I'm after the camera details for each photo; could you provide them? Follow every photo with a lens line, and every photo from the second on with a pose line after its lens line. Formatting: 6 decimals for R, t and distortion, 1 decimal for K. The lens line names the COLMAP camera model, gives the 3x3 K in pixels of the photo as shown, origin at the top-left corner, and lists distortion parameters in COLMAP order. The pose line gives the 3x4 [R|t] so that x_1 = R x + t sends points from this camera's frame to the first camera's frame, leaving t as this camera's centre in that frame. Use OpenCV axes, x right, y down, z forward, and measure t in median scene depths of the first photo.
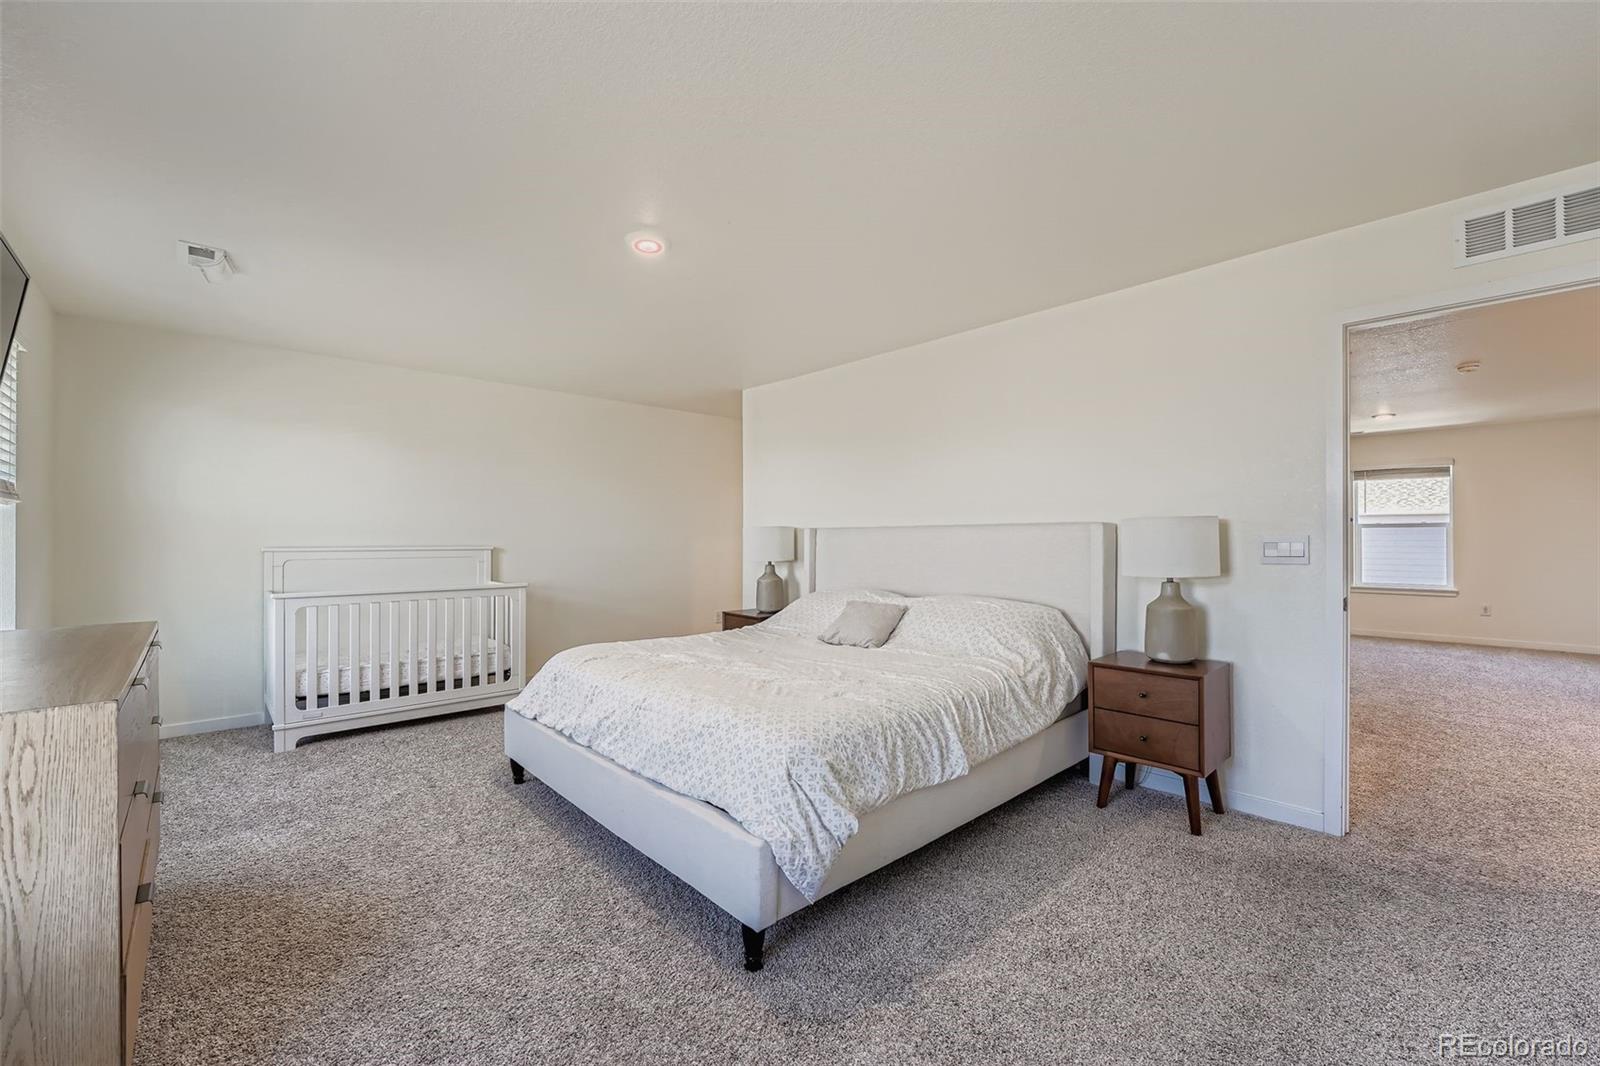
lens RADIAL K [[676.1, 0, 800.0], [0, 676.1, 533.0], [0, 0, 1]] dist [-0.000150, -0.000002]
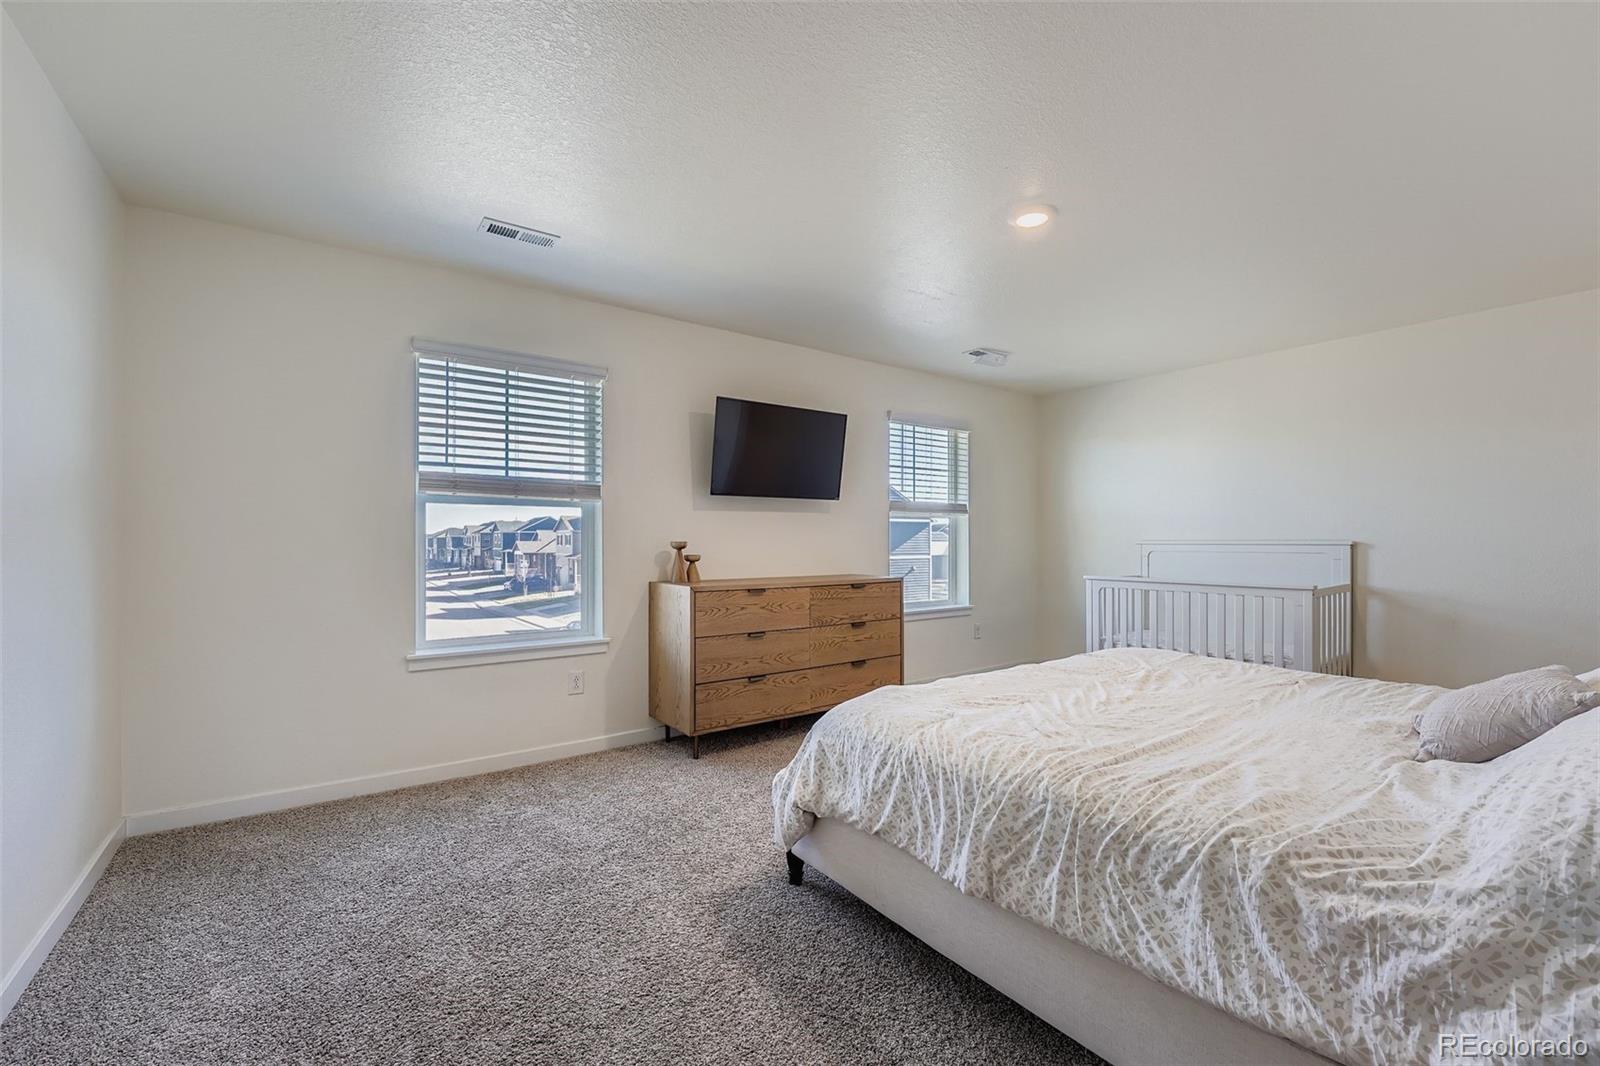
lens RADIAL K [[676.1, 0, 800.0], [0, 676.1, 533.0], [0, 0, 1]] dist [-0.000150, -0.000002]
pose [[-0.121237, -0.001159, -0.992623, 0.764739], [0.001195, 0.999998, -0.001313, 0.017070], [0.992623, -0.001345, -0.121235, 0.790419]]
